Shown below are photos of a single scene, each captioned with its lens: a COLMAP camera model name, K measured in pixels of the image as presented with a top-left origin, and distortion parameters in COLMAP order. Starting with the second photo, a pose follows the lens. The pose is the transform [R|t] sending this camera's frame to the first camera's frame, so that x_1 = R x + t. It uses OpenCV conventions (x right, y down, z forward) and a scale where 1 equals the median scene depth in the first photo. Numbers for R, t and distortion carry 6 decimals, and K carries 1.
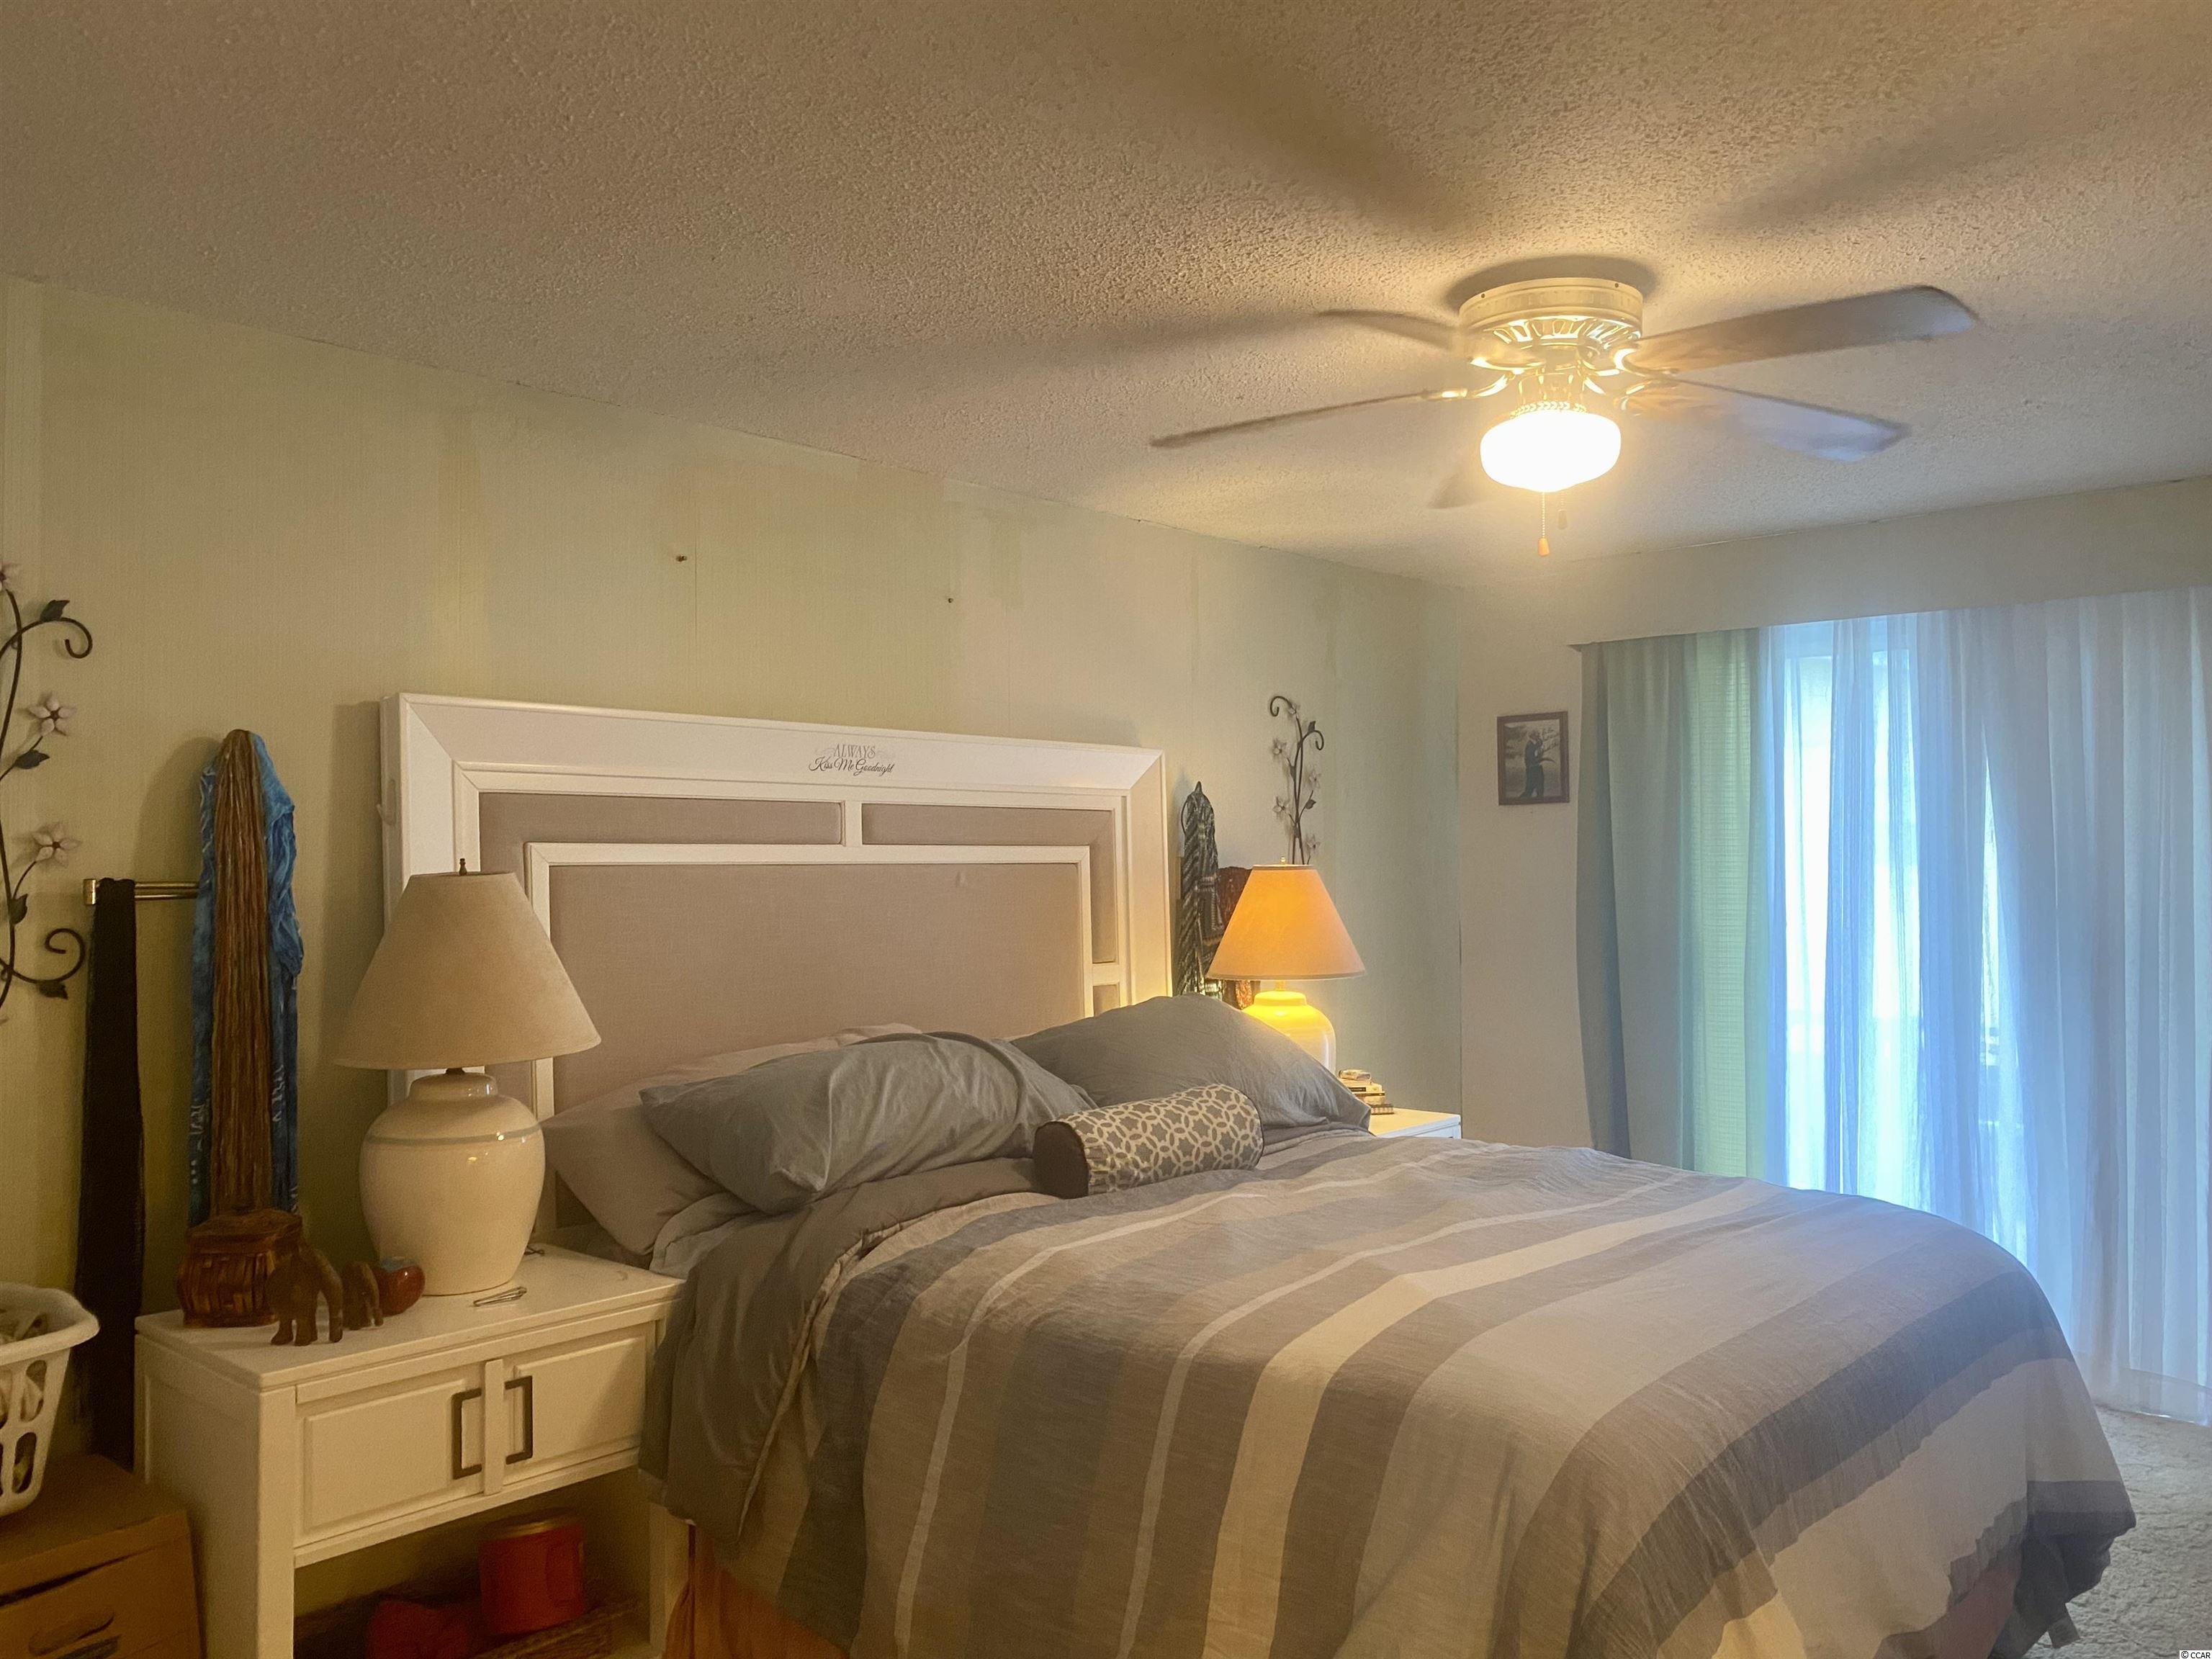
lens RADIAL K [[1724.6, 0, 1101.7], [0, 1724.6, 823.2], [0, 0, 1]] dist [0.096589, -0.046476]
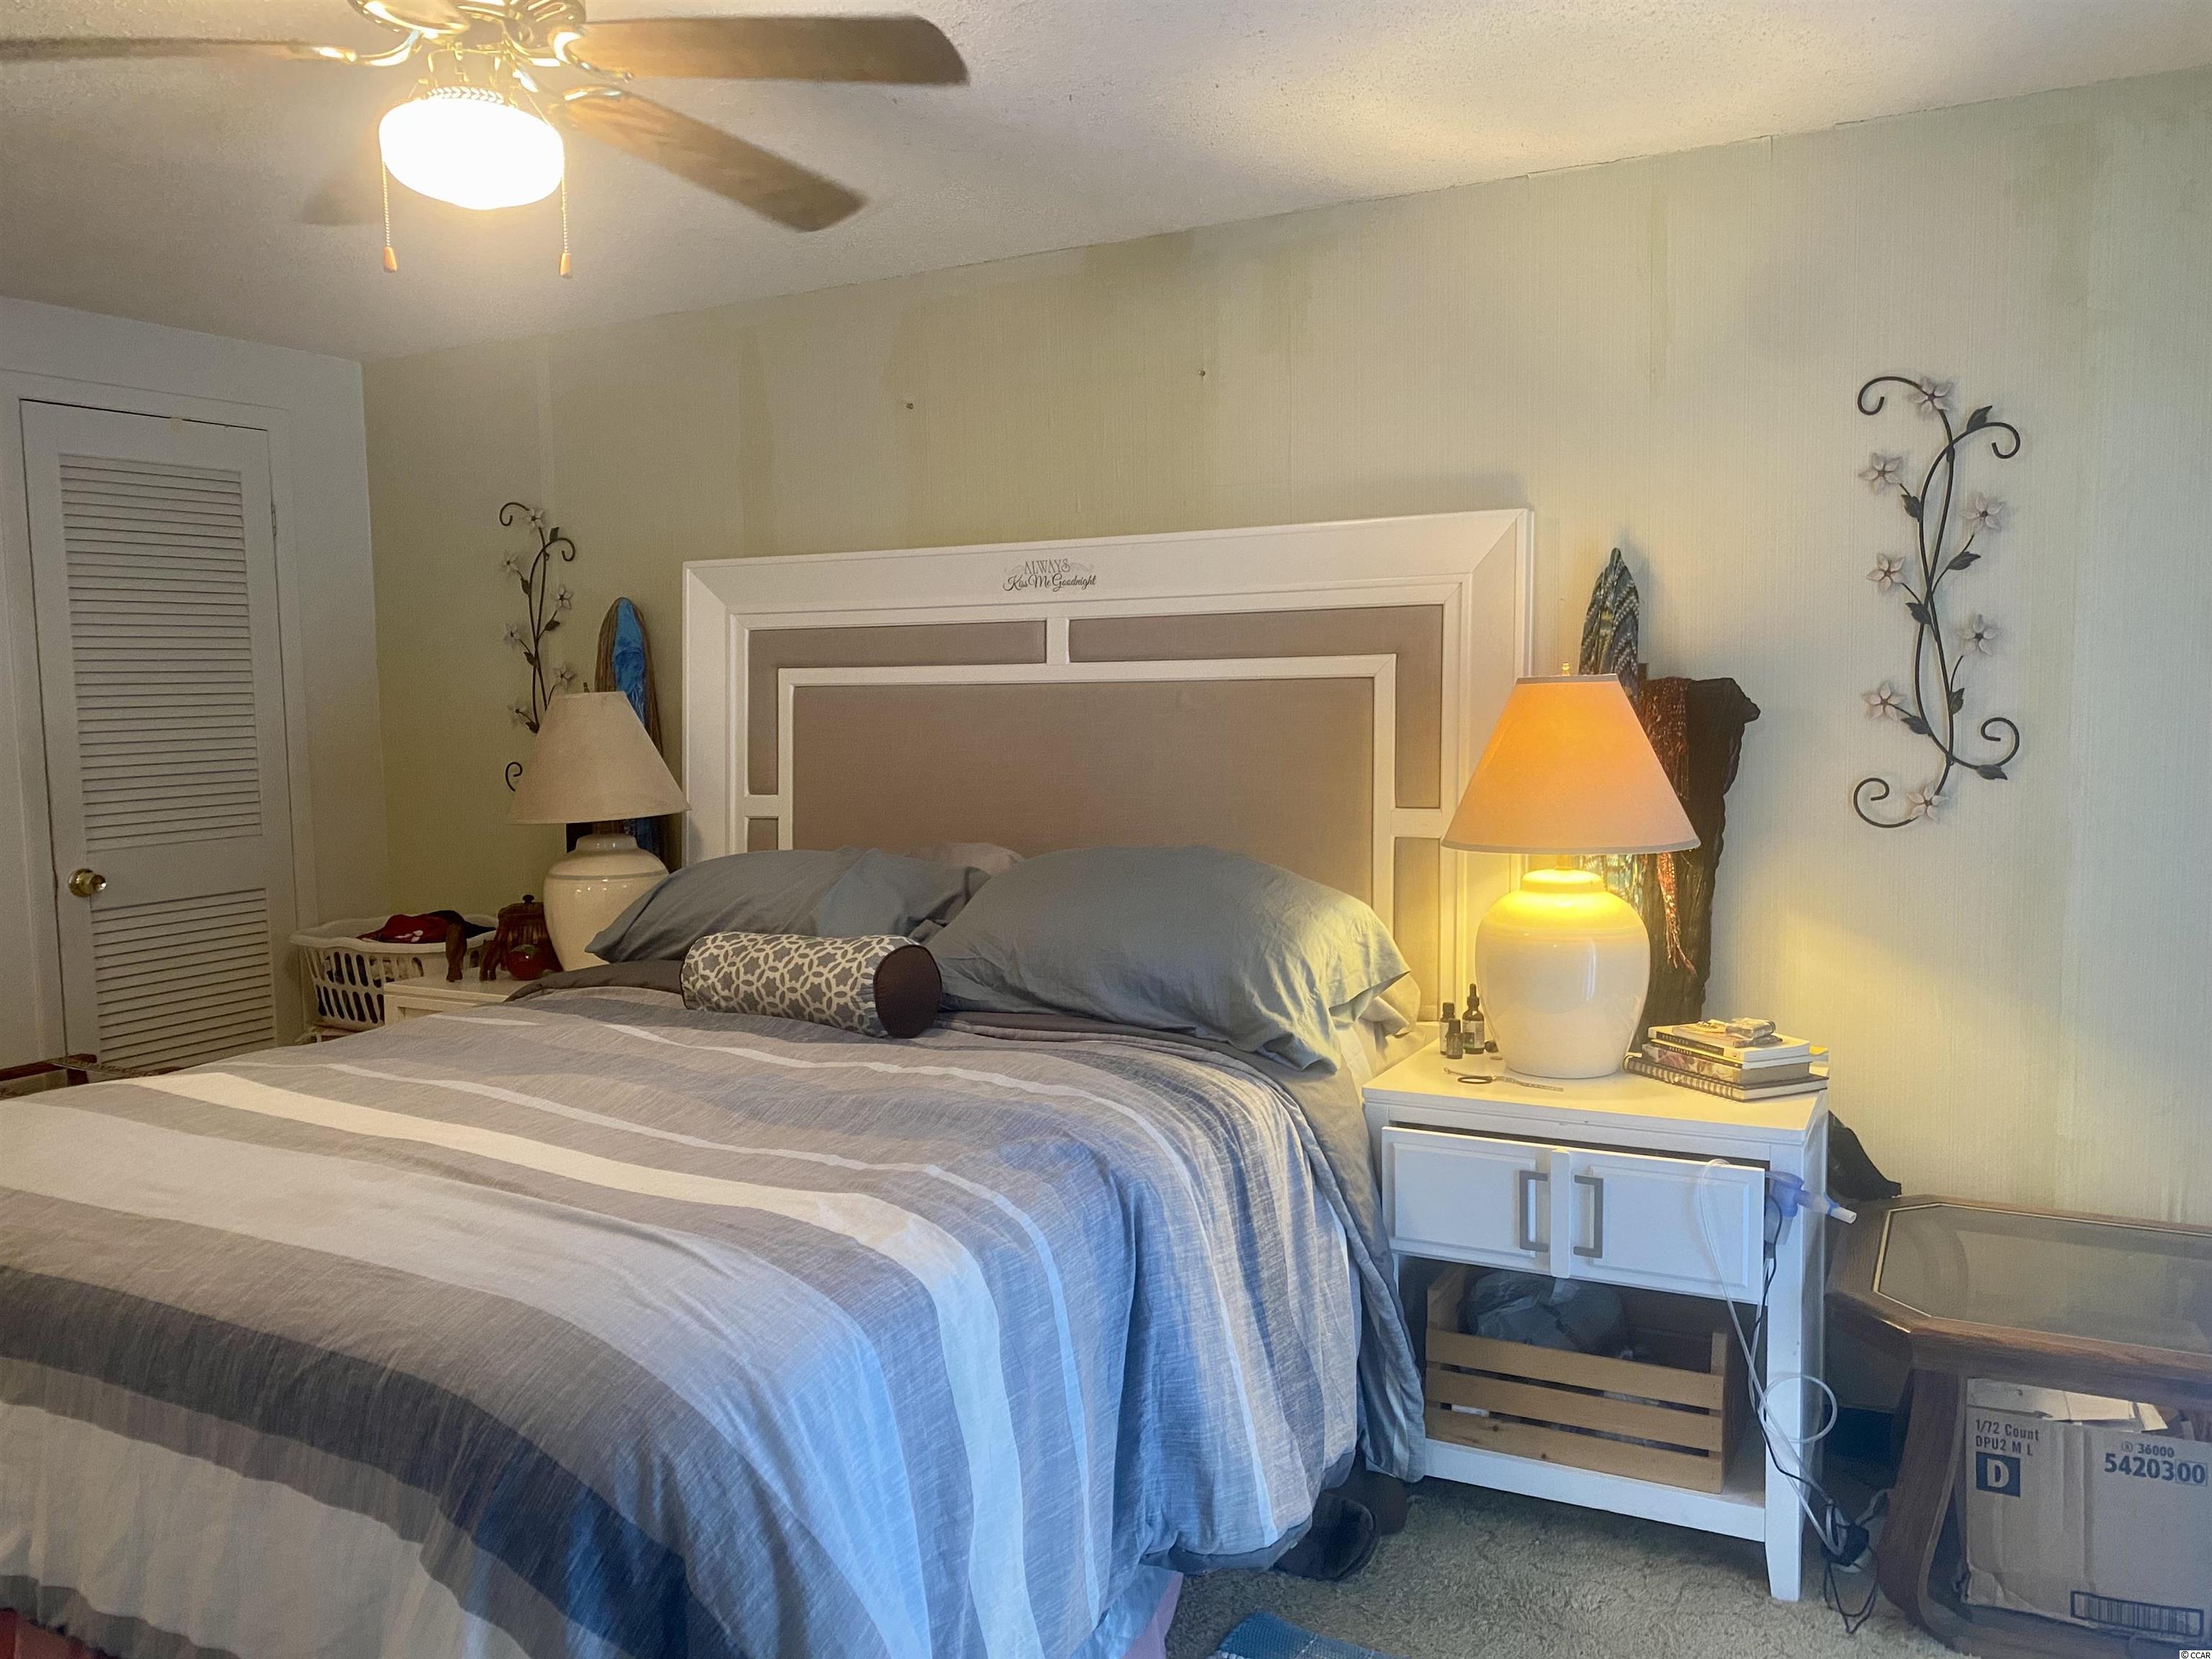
lens RADIAL K [[1724.6, 0, 1101.7], [0, 1724.6, 823.2], [0, 0, 1]] dist [0.096589, -0.046476]
pose [[0.233082, 0.075406, -0.969529, 0.817815], [0.033744, 0.995762, 0.085558, 0.020115], [0.971872, -0.052658, 0.229549, 0.793375]]
